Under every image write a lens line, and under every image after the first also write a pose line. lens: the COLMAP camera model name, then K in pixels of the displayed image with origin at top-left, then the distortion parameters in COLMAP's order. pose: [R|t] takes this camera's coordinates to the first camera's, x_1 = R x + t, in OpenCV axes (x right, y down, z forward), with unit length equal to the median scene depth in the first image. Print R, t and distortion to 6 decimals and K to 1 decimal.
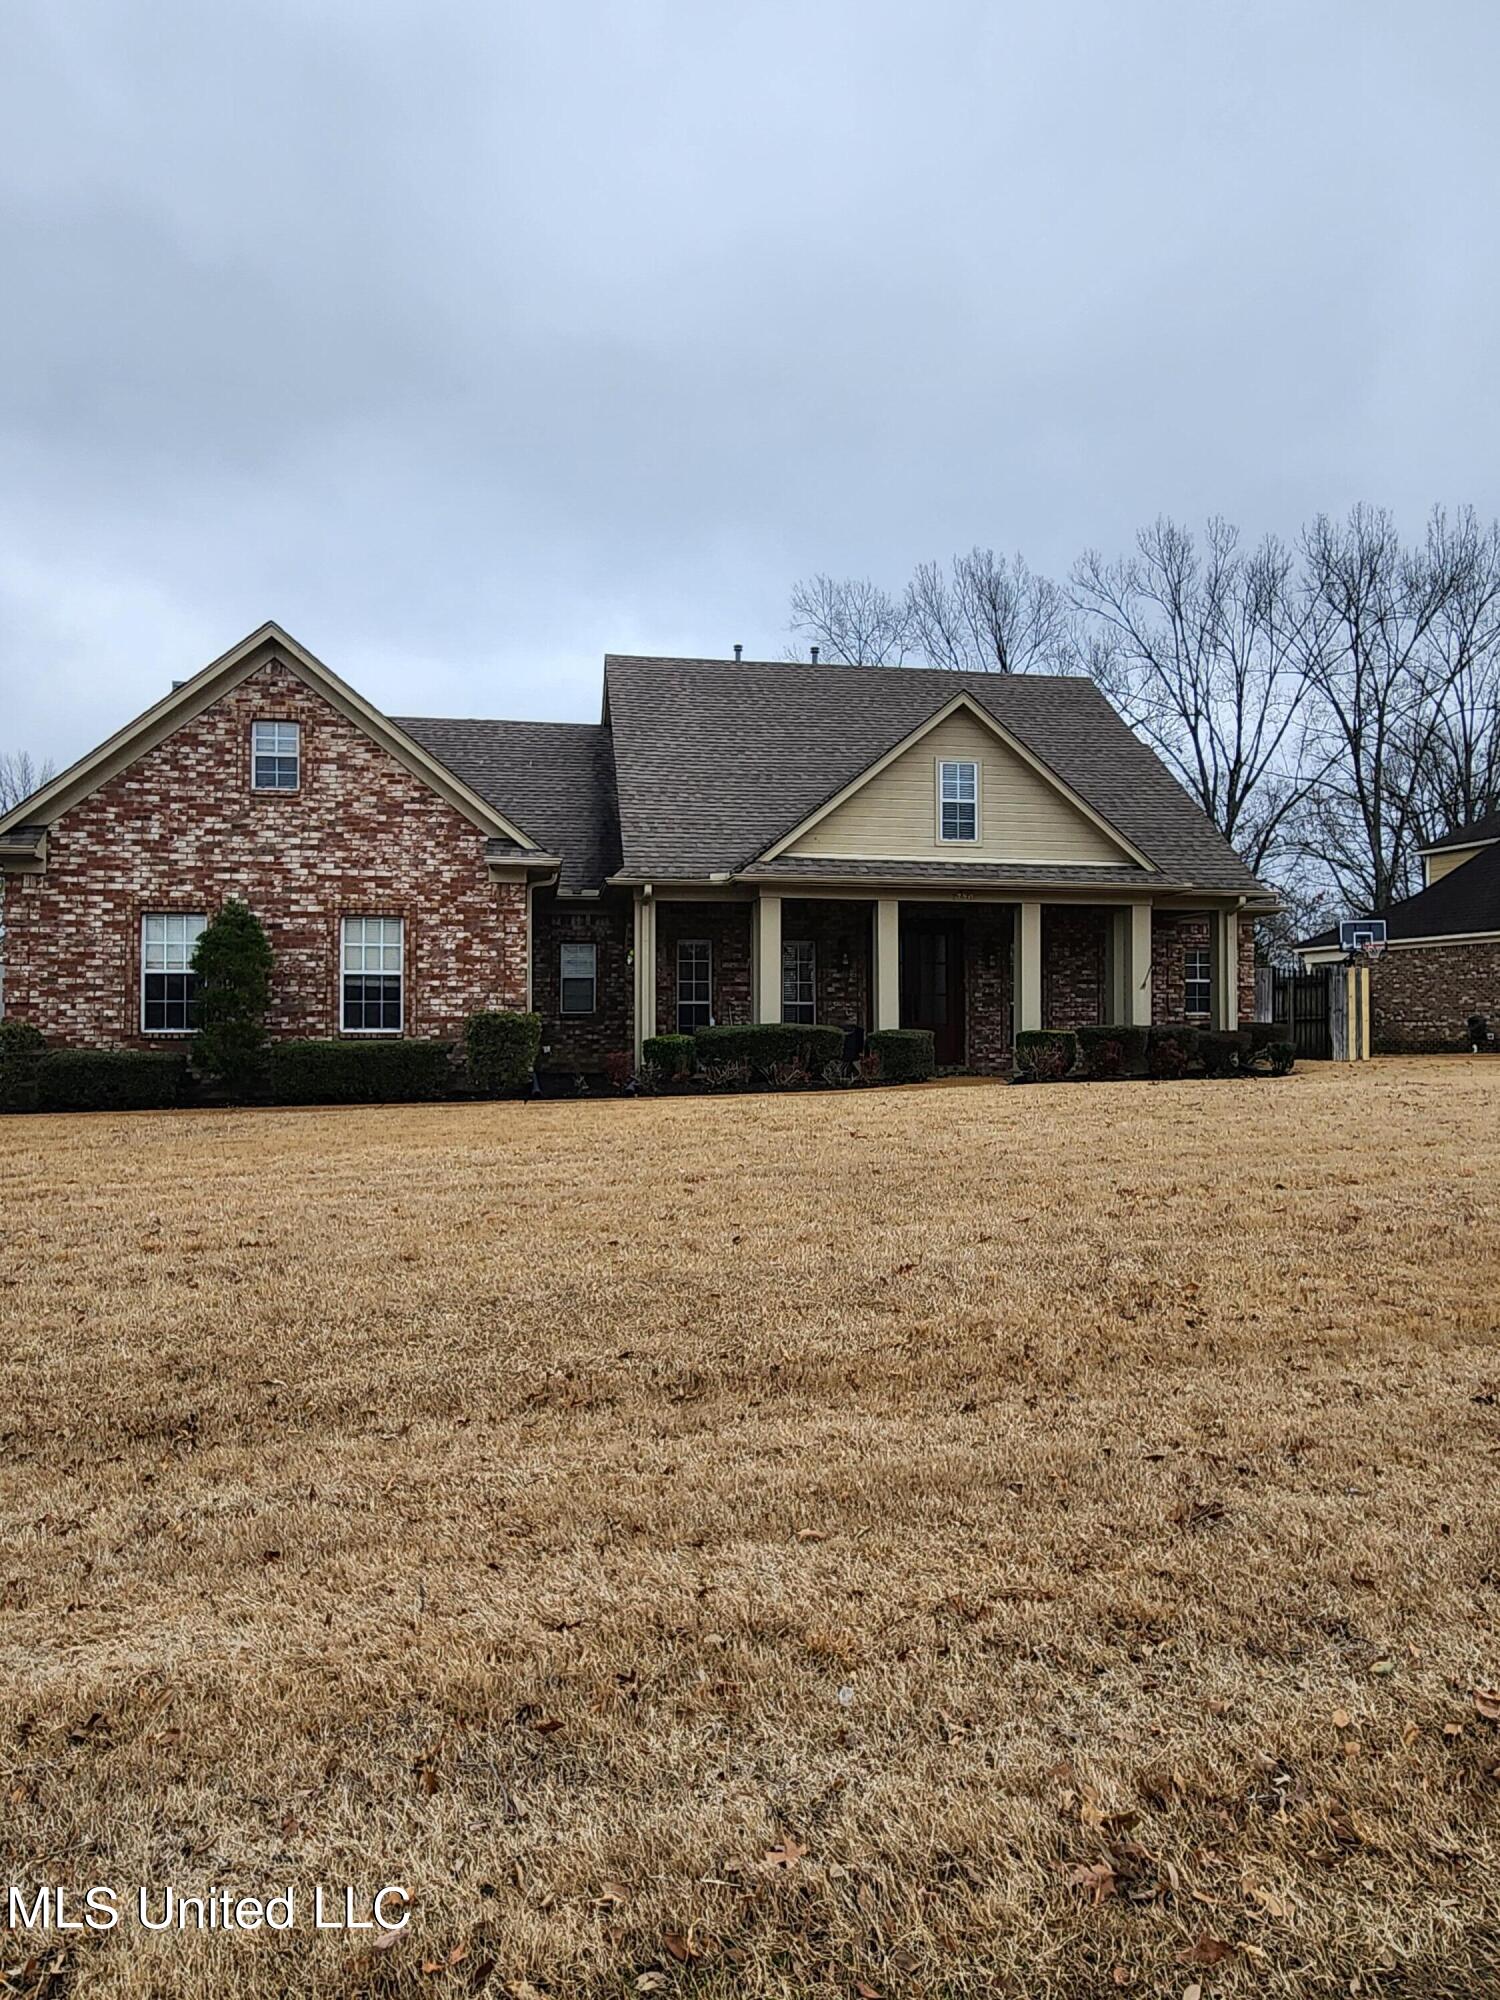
lens RADIAL K [[1256.6, 0, 750.0], [0, 1256.6, 1000.0], [0, 0, 1]] dist [0.000662, -0.000969]
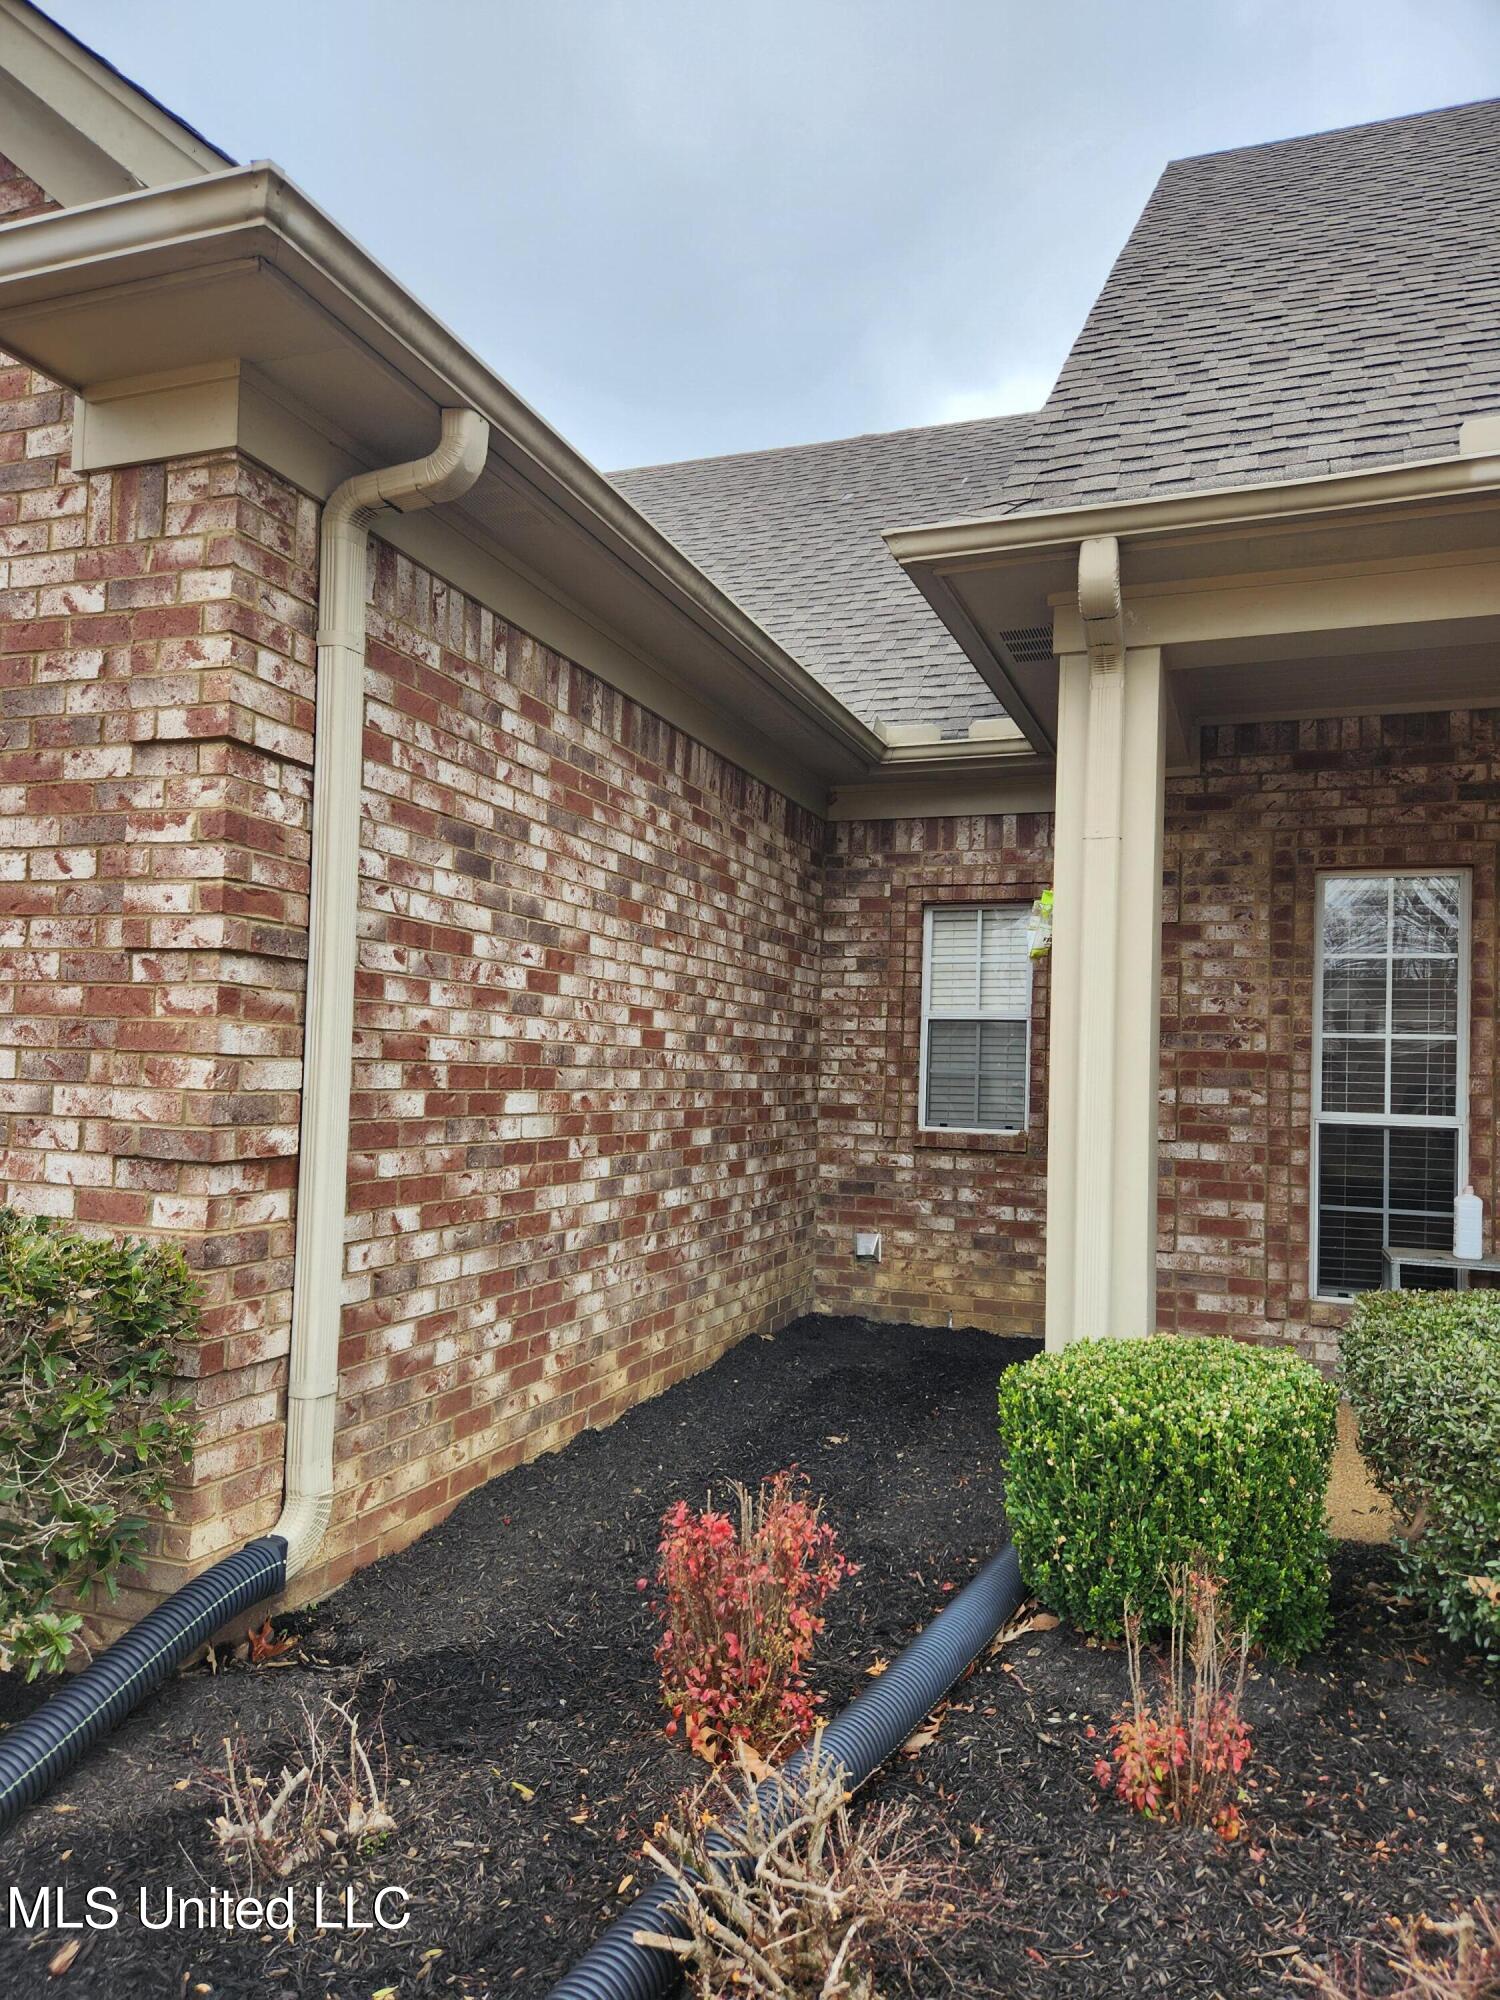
lens RADIAL K [[1364.2, 0, 731.8], [0, 1364.2, 1022.8], [0, 0, 1]] dist [0.074569, -0.091143]
pose [[0.864027, 0.009686, -0.503352, -0.018869], [-0.019990, 0.999686, -0.015078, -0.010368], [0.503049, 0.023090, 0.863950, 0.682990]]
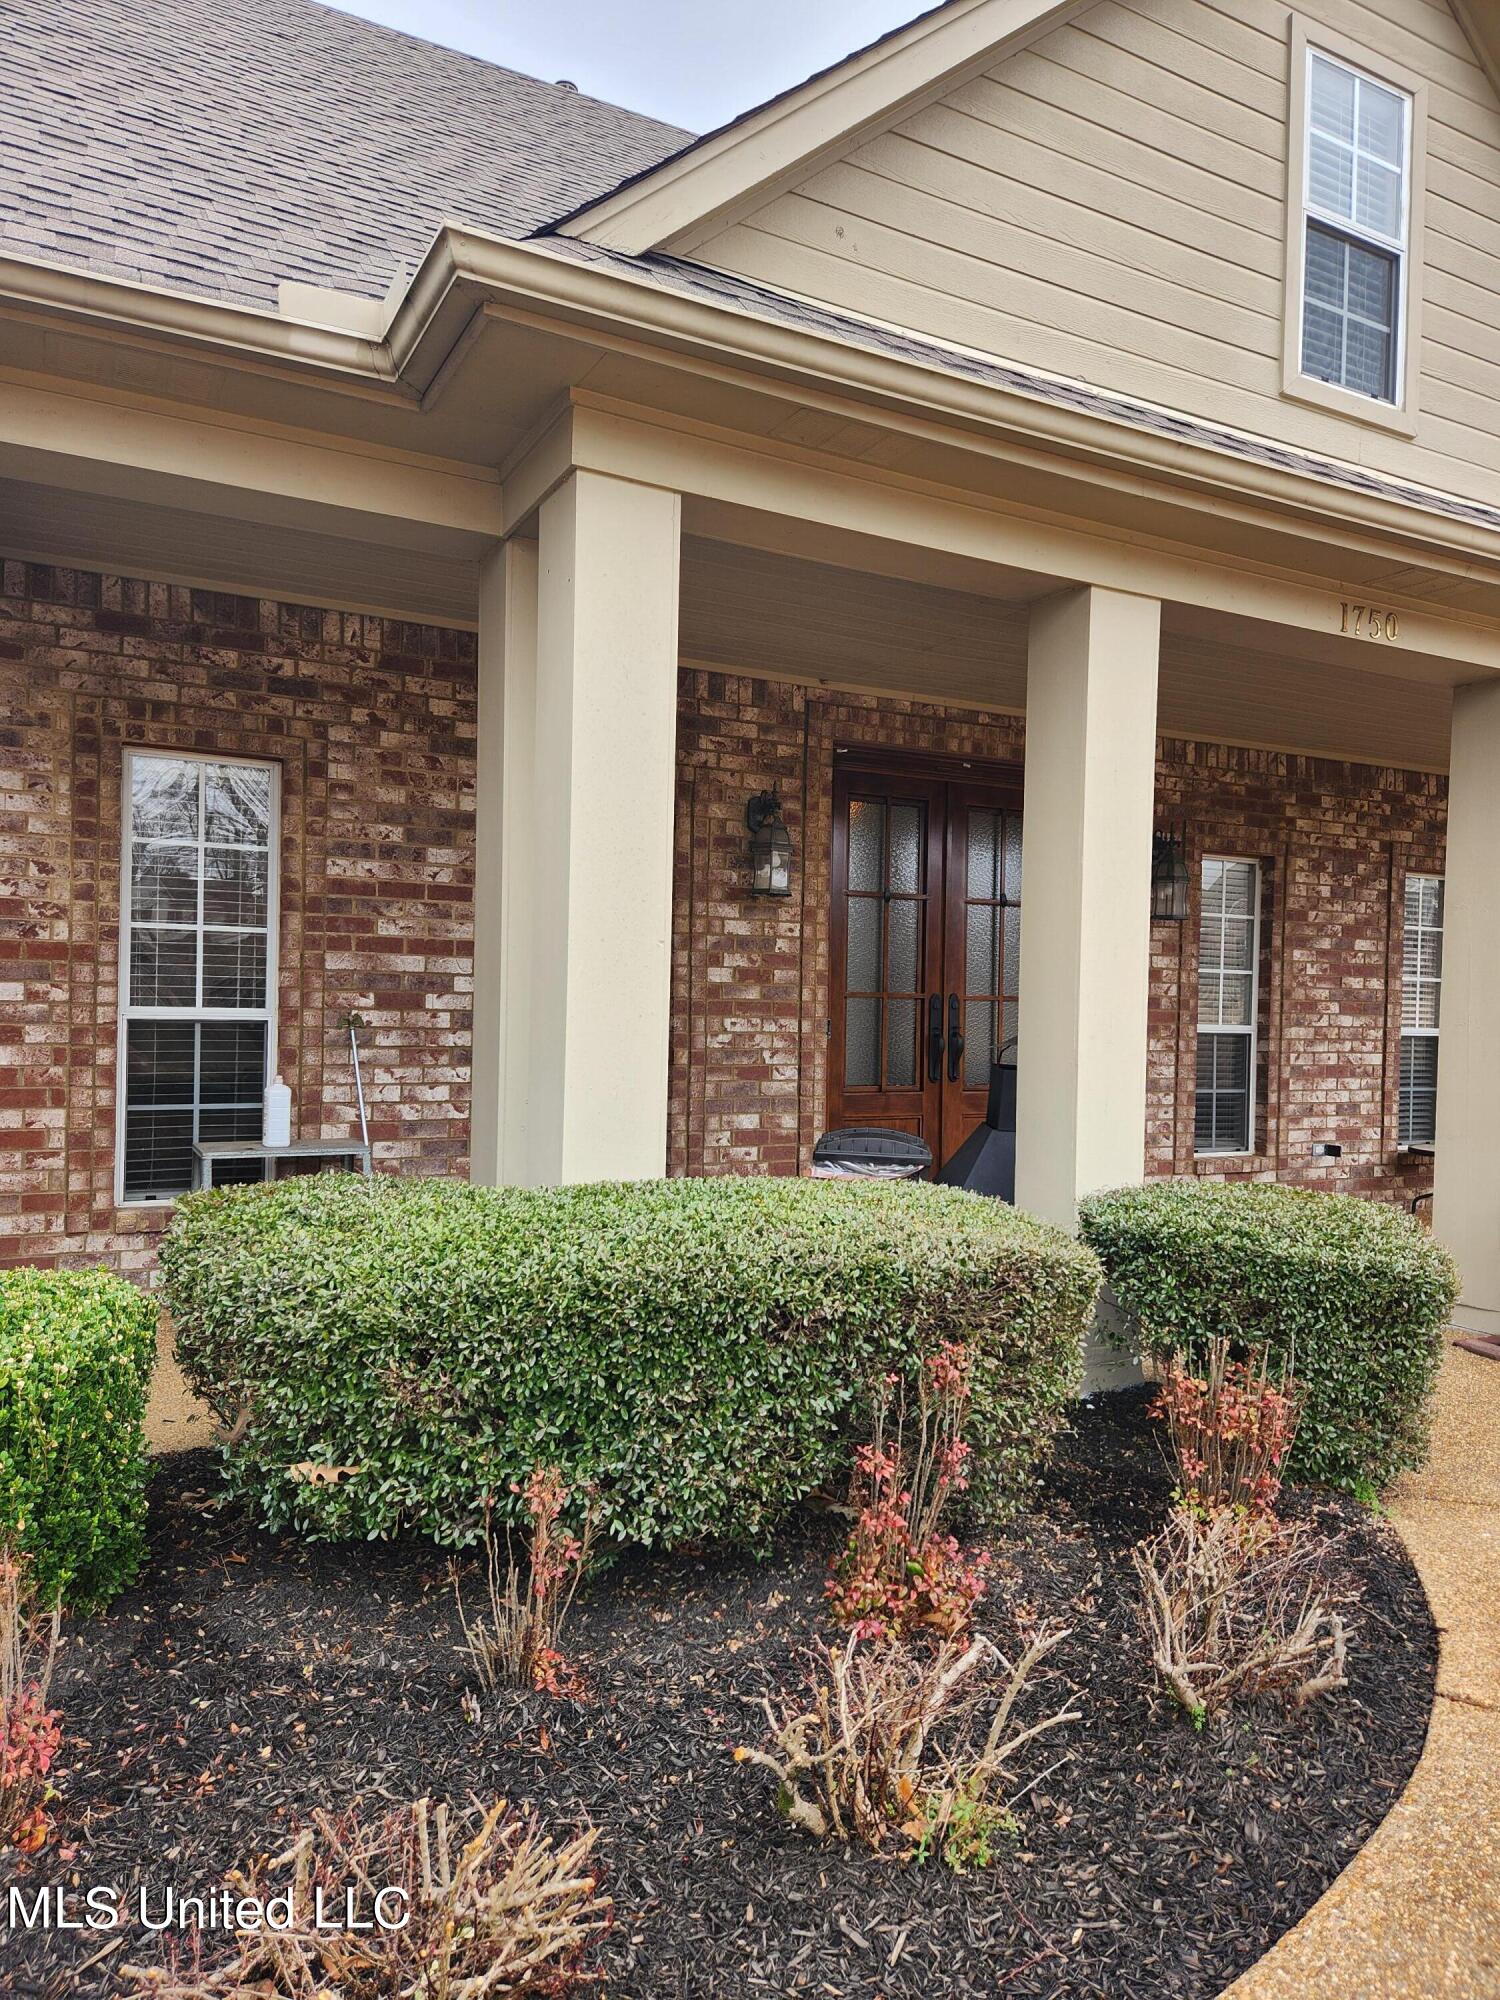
lens RADIAL K [[1342.6, 0, 754.6], [0, 1342.6, 1020.0], [0, 0, 1]] dist [0.089913, -0.079295]
pose [[0.948904, 0.017581, 0.315075, -0.025030], [-0.029510, 0.999015, 0.033128, -0.008514], [-0.314183, -0.040733, 0.948488, 0.702236]]
